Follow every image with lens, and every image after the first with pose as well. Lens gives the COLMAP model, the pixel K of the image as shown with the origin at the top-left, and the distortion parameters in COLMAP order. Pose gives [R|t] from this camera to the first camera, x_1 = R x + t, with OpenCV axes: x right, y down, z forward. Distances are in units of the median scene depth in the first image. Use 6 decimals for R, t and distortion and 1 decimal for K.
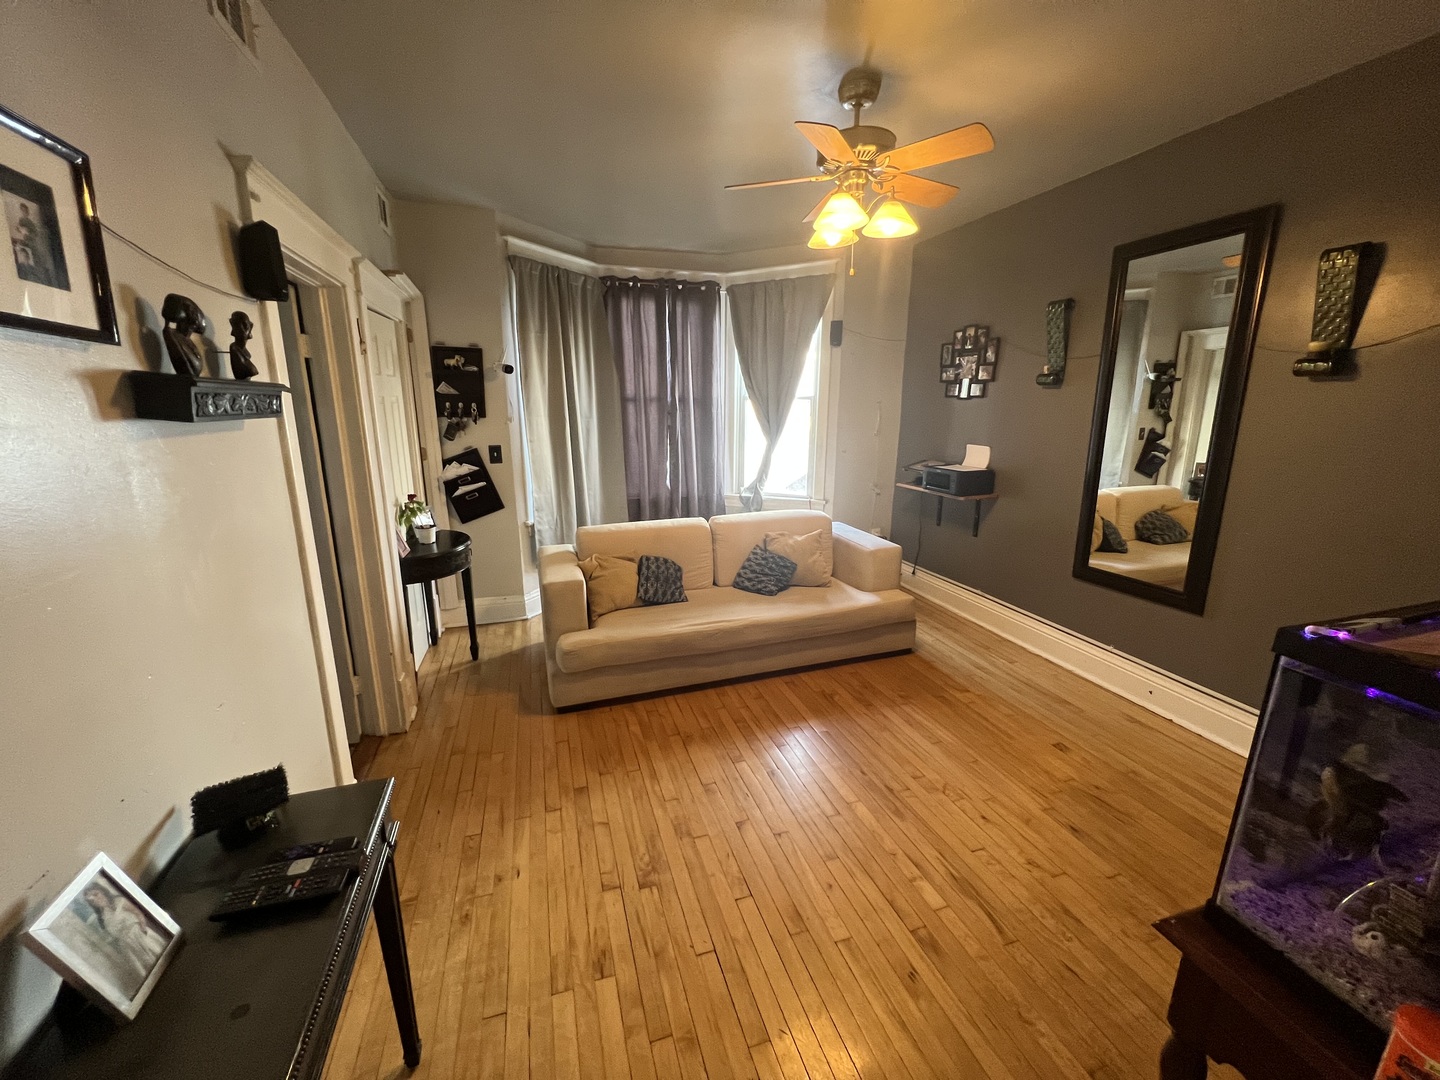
lens RADIAL K [[577.4, 0, 718.4], [0, 577.4, 533.3], [0, 0, 1]] dist [-0.003633, 0.000495]
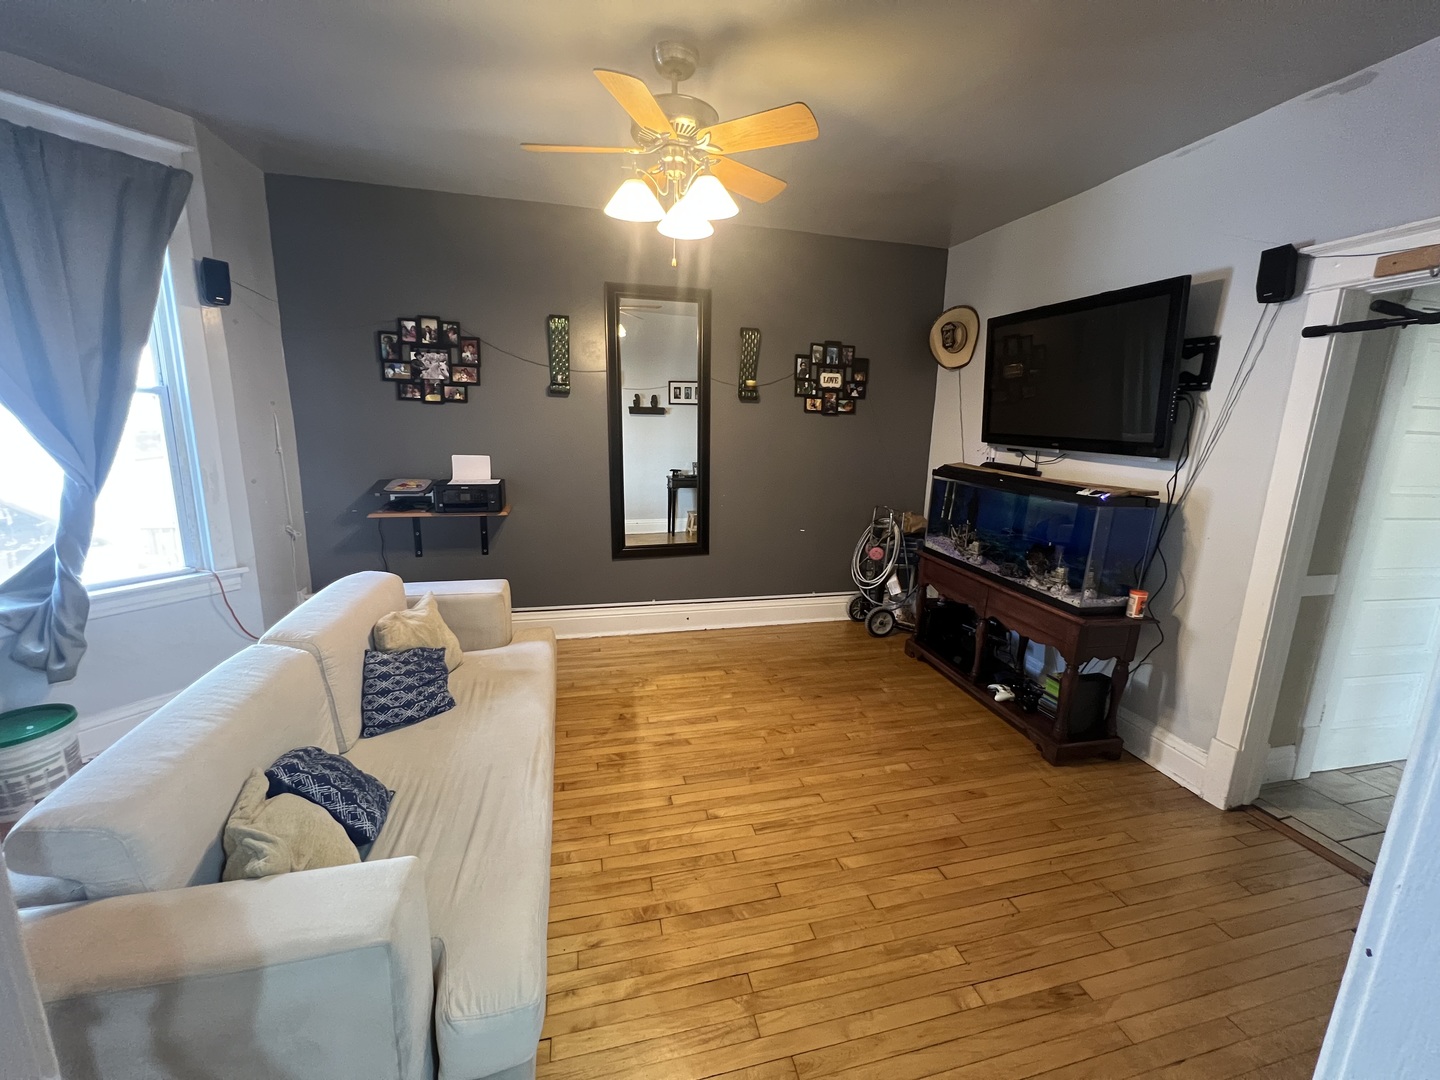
lens RADIAL K [[577.4, 0, 720.3], [0, 577.4, 538.2], [0, 0, 1]] dist [-0.003633, 0.000495]
pose [[0.074338, -0.209321, 0.975017, -0.436339], [0.196358, 0.961654, 0.191481, -0.126642], [-0.977710, 0.177218, 0.112589, 0.551804]]
